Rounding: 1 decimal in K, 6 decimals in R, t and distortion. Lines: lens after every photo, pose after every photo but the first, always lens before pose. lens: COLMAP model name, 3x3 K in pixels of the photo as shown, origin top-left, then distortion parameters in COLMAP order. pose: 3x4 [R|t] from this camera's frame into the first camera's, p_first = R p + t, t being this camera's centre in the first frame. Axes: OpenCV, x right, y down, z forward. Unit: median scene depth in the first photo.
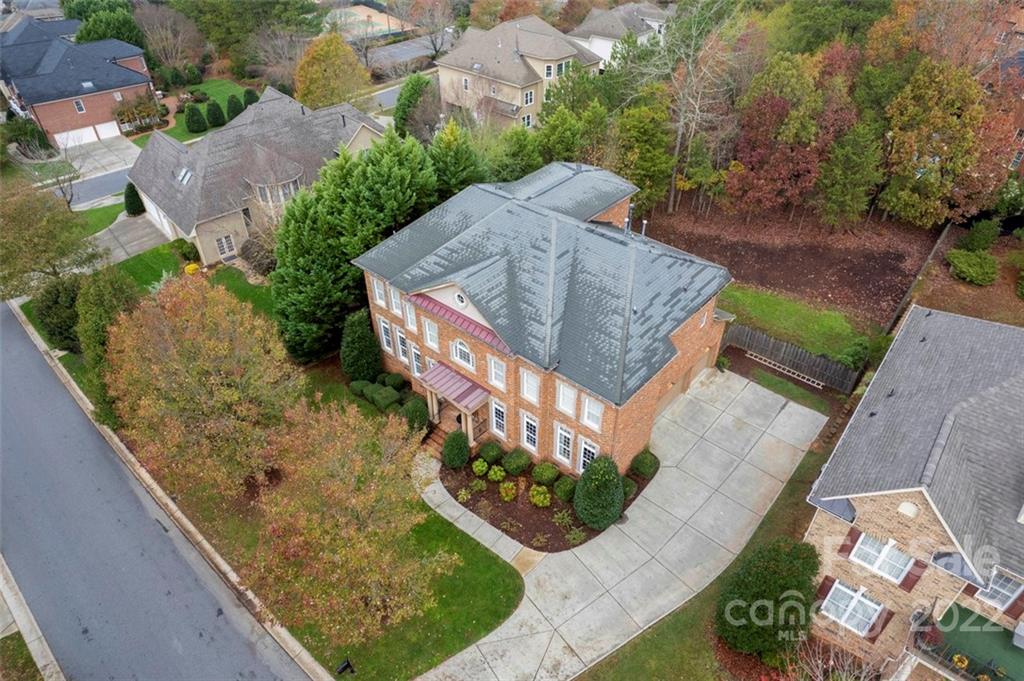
lens RADIAL K [[657.7, 0, 515.6], [0, 657.7, 341.8], [0, 0, 1]] dist [-0.048745, 0.029258]
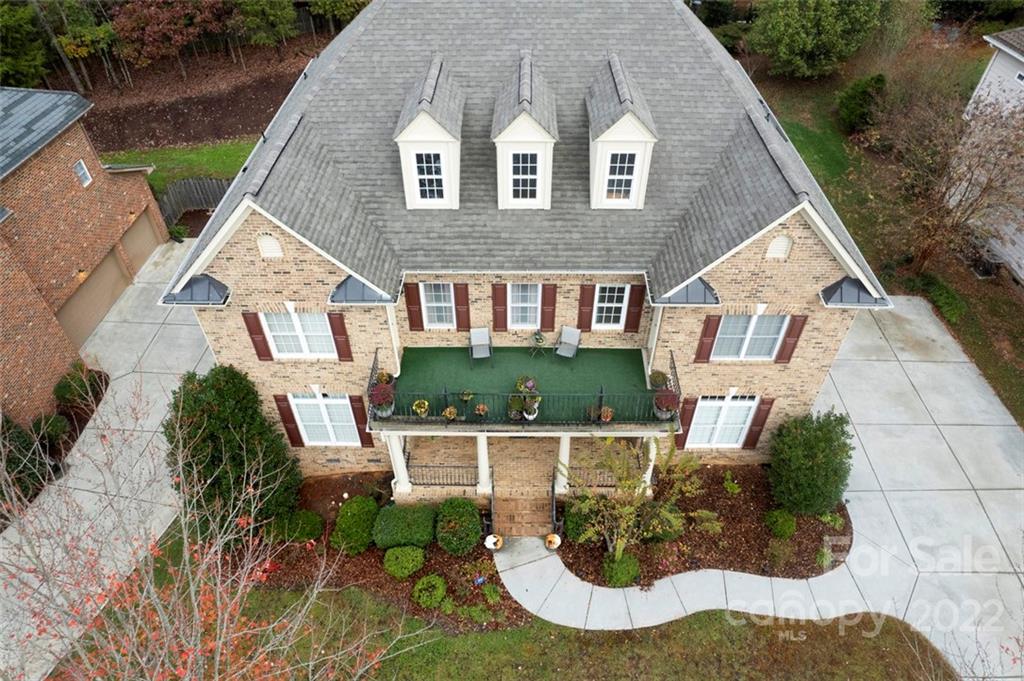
lens RADIAL K [[657.7, 0, 514.9], [0, 657.7, 341.9], [0, 0, 1]] dist [-0.048745, 0.029258]
pose [[0.787657, -0.423232, 0.447739, 0.388938], [0.382259, 0.905632, 0.183597, 0.273921], [-0.483192, 0.026541, 0.875112, 0.222424]]
